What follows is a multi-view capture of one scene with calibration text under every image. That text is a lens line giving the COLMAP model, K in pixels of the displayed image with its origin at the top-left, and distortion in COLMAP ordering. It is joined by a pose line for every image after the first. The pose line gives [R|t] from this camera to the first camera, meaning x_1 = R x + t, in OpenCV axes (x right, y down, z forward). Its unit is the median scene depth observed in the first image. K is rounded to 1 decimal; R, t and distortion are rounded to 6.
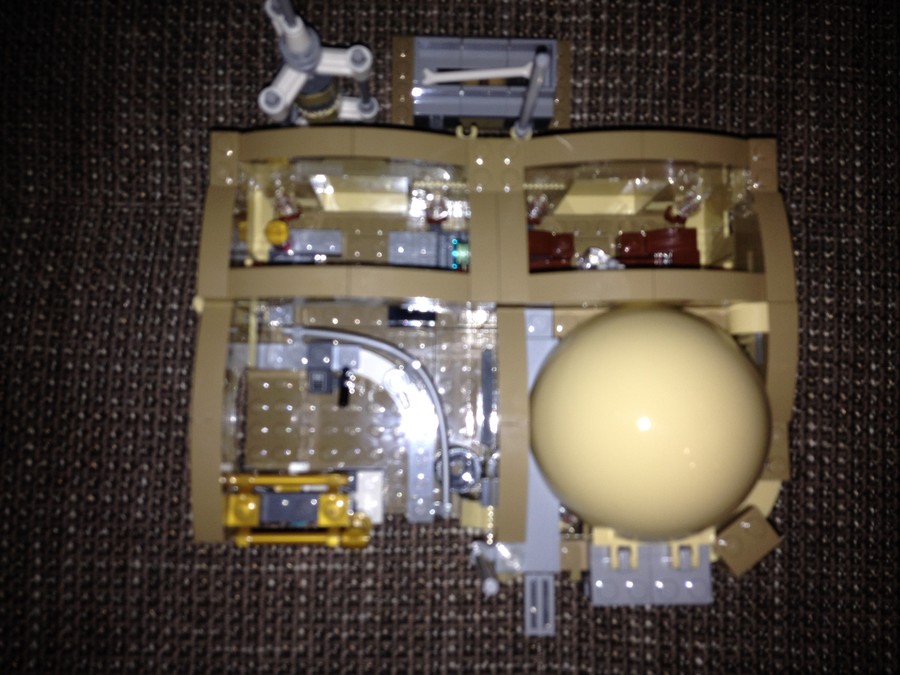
lens RADIAL K [[827.5, 0, 445.5], [0, 827.5, 334.3], [0, 0, 1]] dist [0.095166, -0.355872]
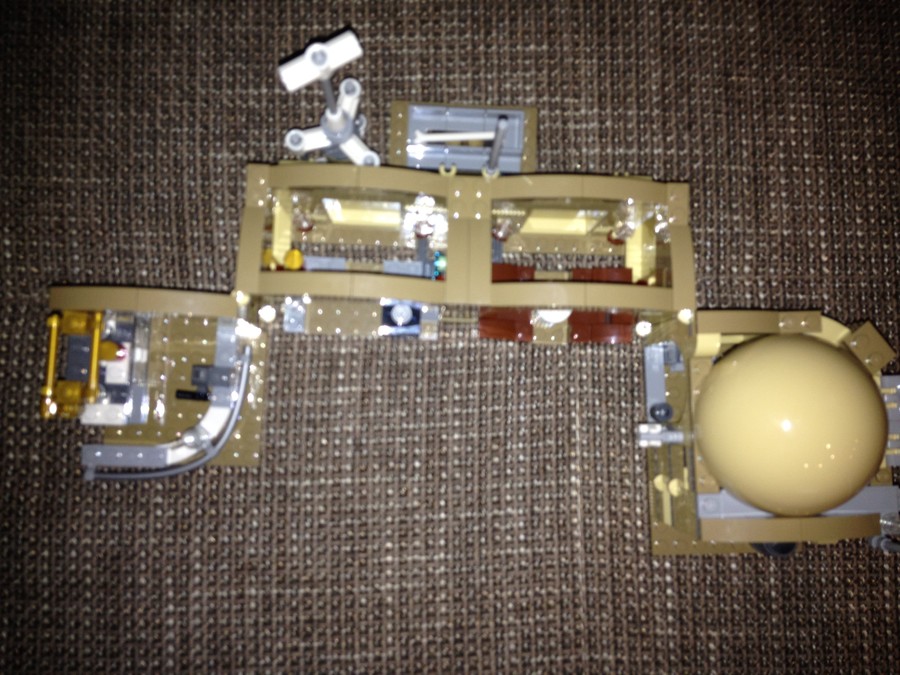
lens RADIAL K [[827.5, 0, 445.5], [0, 827.5, 334.3], [0, 0, 1]] dist [0.095166, -0.355872]
pose [[0.996179, -0.057003, -0.066161, 0.015561], [0.052839, 0.996609, -0.063077, -0.009236], [0.069532, 0.059341, 0.995813, -0.238679]]
